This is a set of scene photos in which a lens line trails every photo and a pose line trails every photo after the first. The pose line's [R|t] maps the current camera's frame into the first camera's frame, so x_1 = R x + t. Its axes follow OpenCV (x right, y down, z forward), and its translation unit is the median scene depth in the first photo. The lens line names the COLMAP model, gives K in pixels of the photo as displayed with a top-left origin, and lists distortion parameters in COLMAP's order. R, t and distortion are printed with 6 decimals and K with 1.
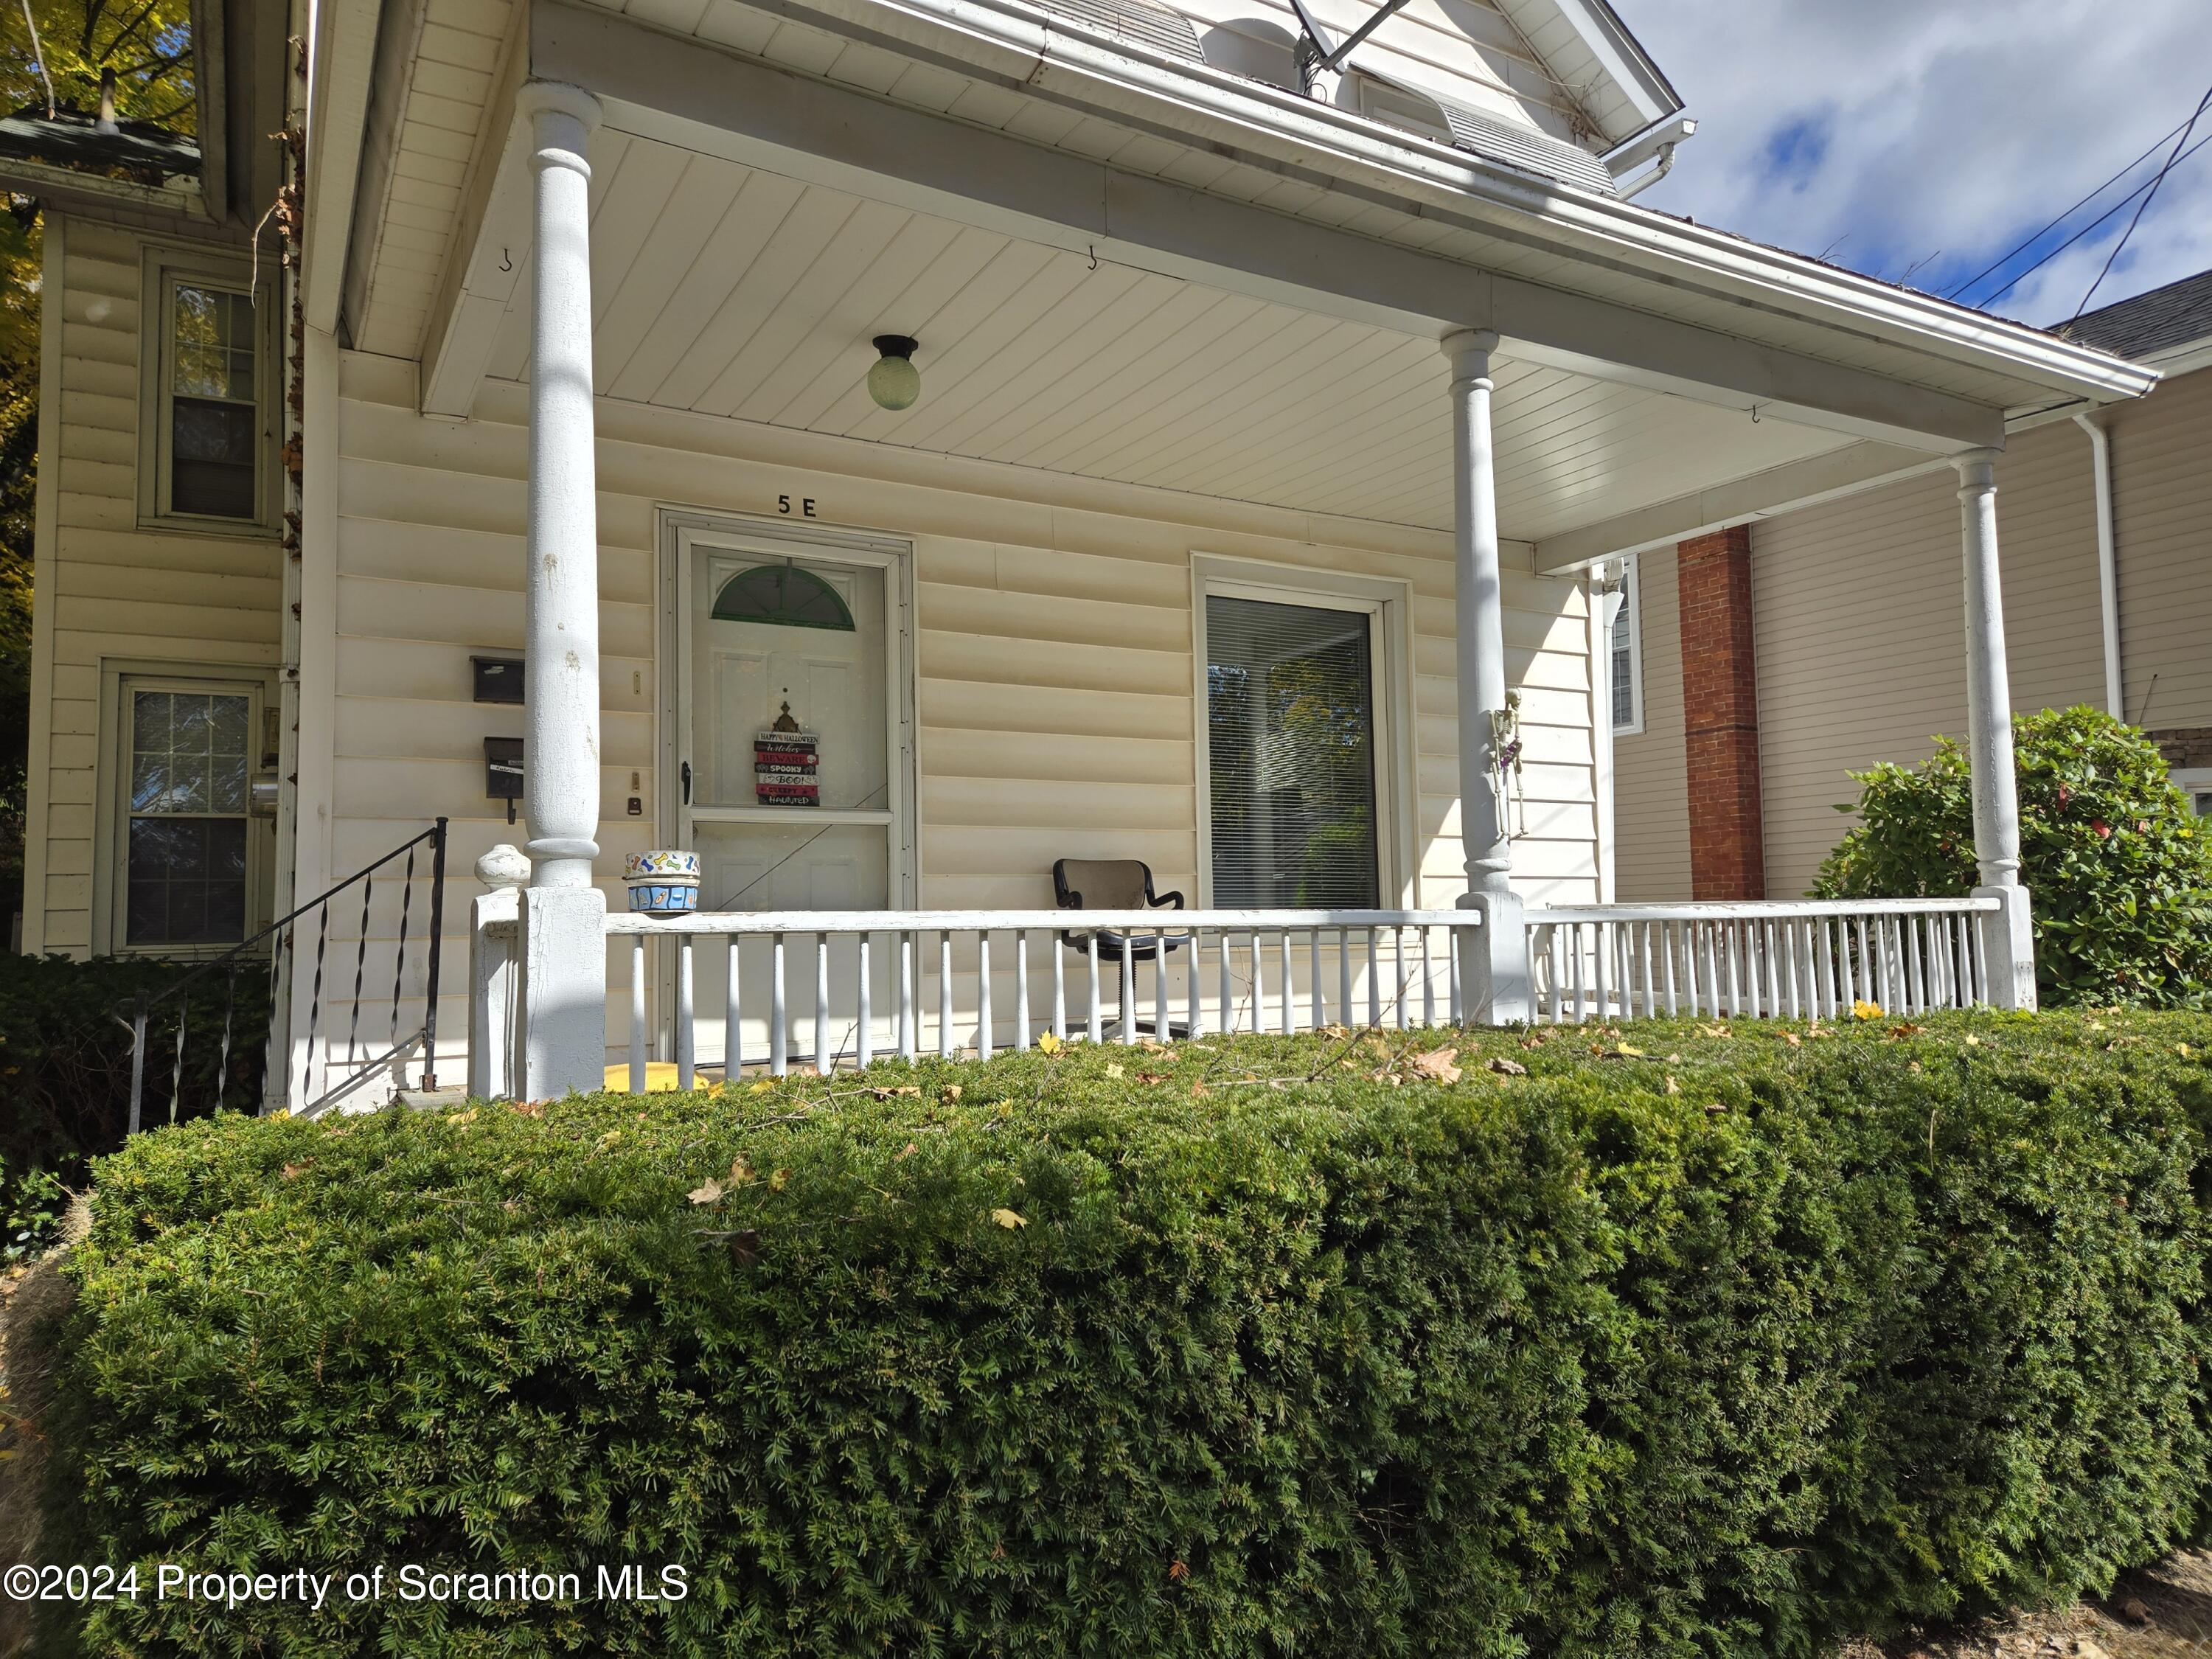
lens RADIAL K [[1485.2, 0, 1106.0], [0, 1485.2, 829.5], [0, 0, 1]] dist [0.048743, 0.000148]
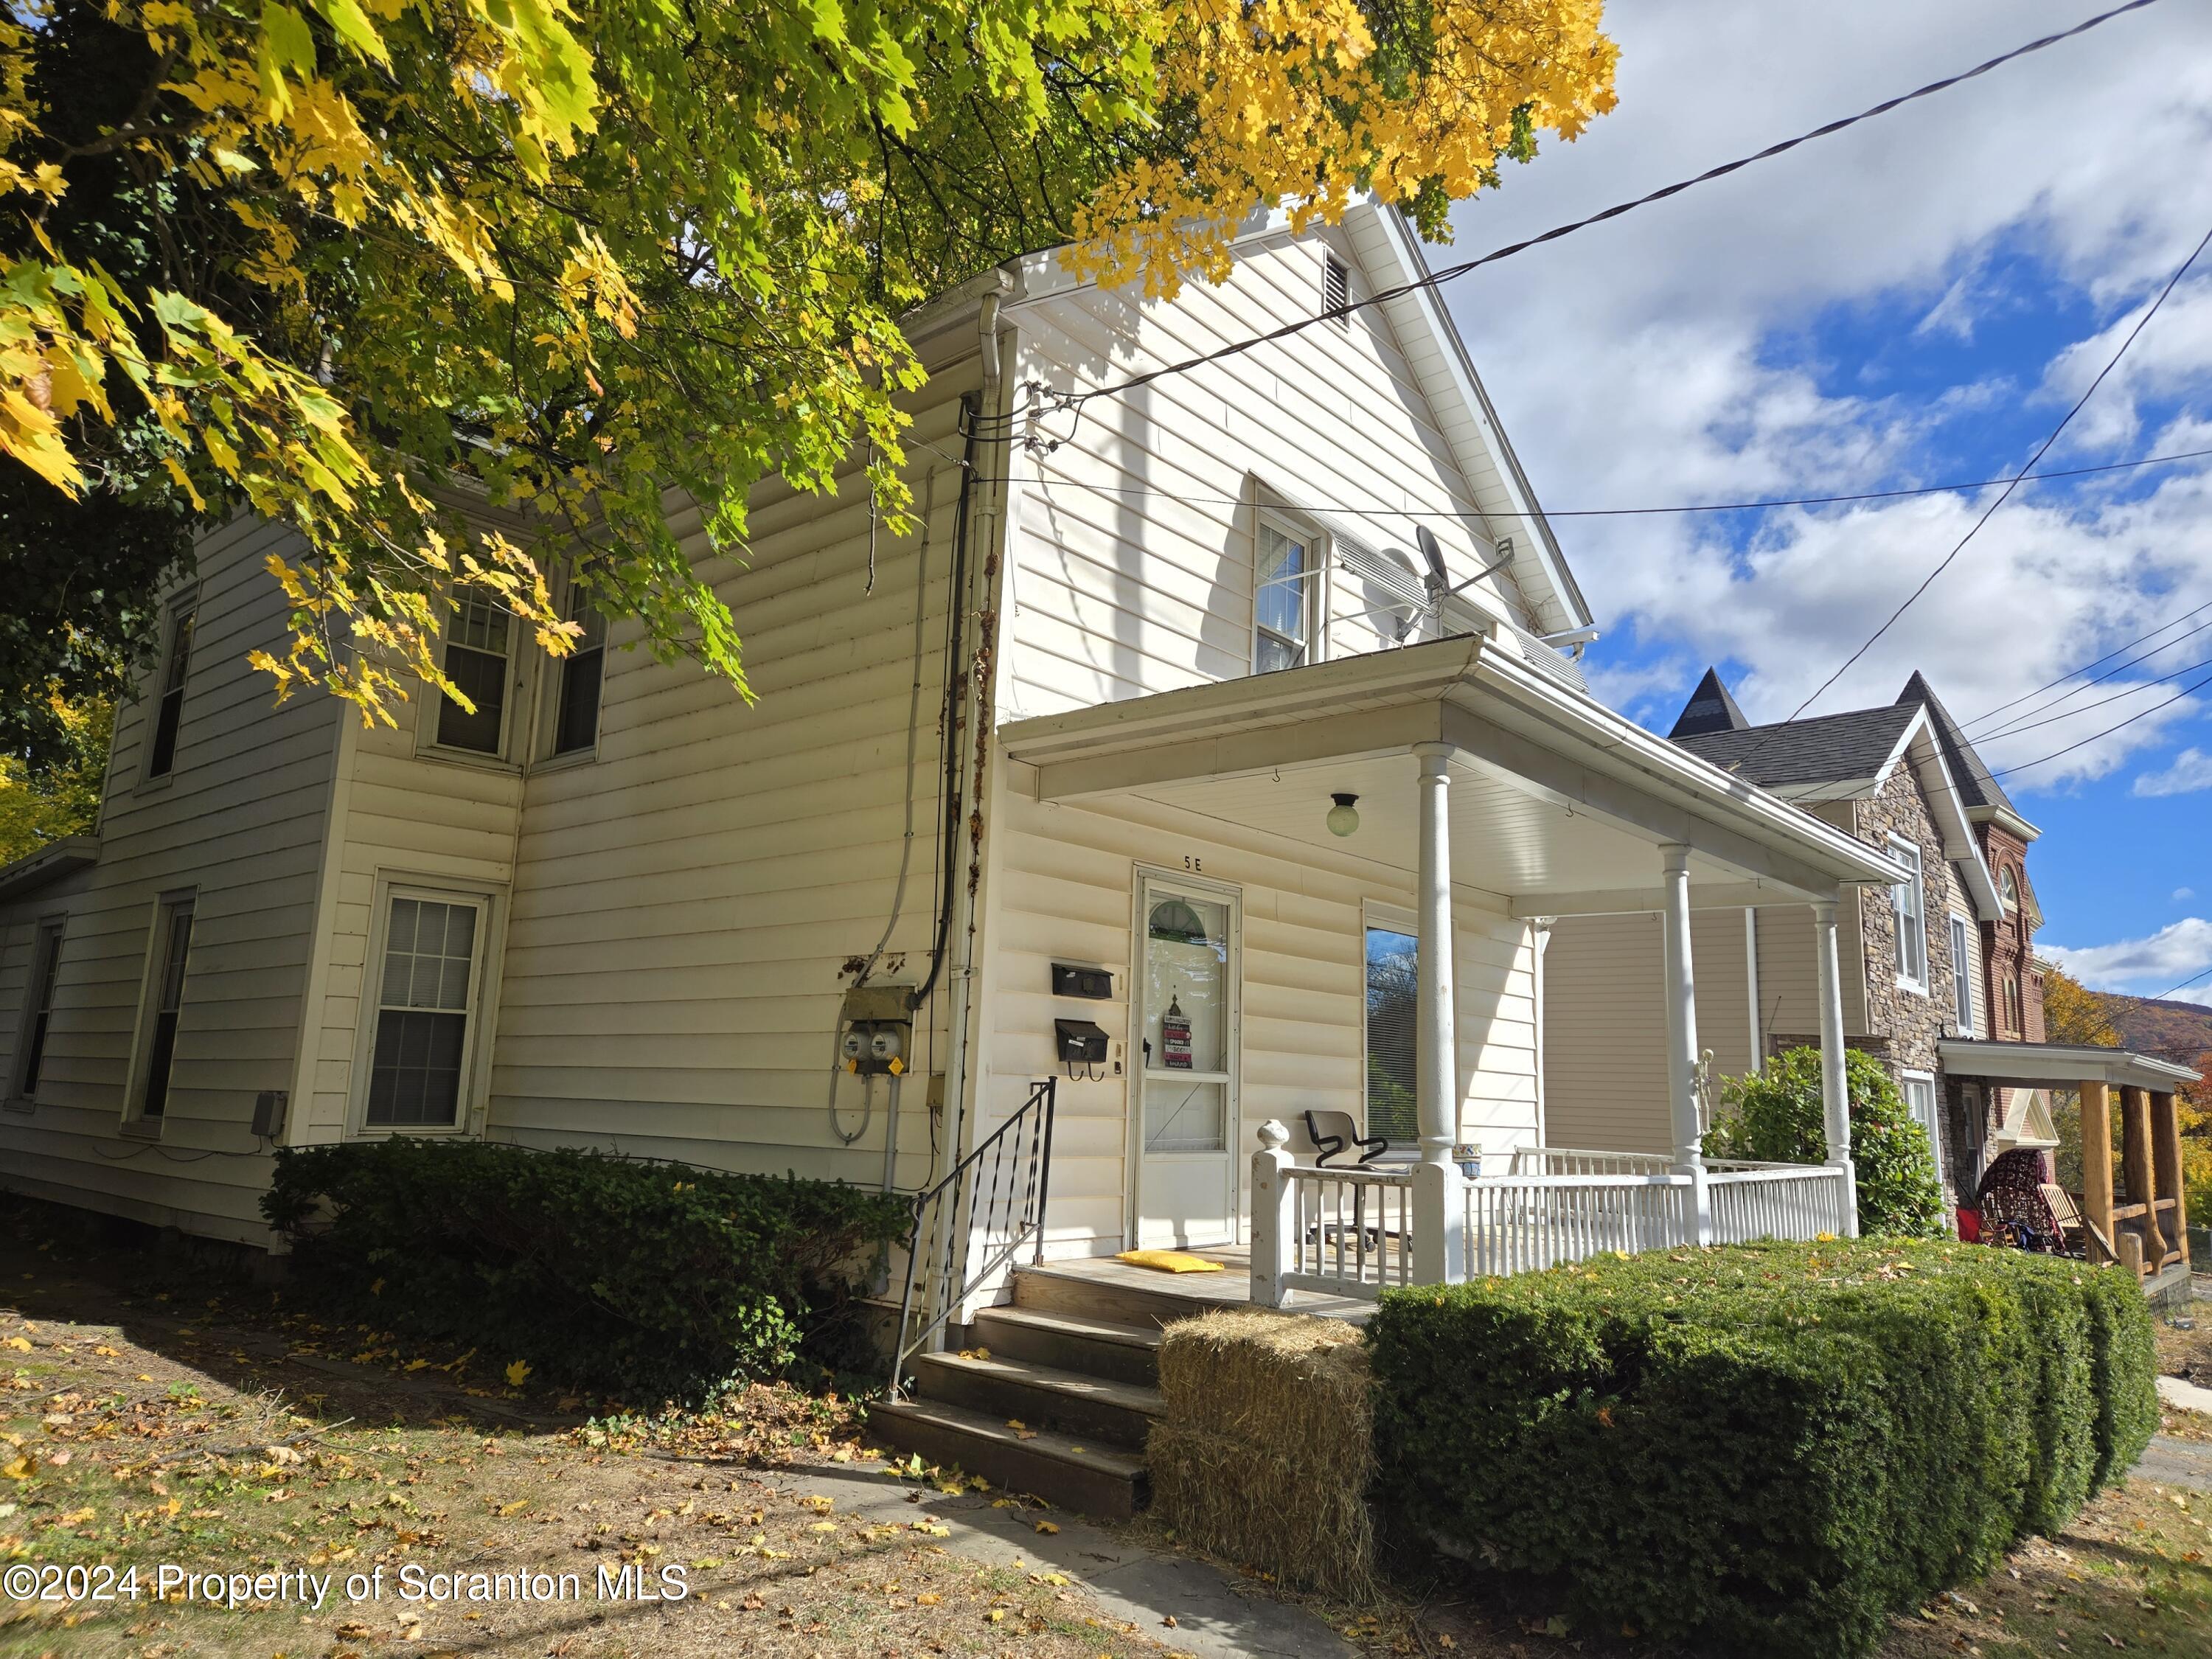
lens RADIAL K [[1485.8, 0, 1106.0], [0, 1485.8, 829.5], [0, 0, 1]] dist [0.061964, -0.000735]
pose [[0.944095, 0.106567, 0.311975, -0.748339], [-0.071288, 0.989916, -0.122413, -0.062615], [-0.321874, 0.093329, 0.942171, -0.366315]]
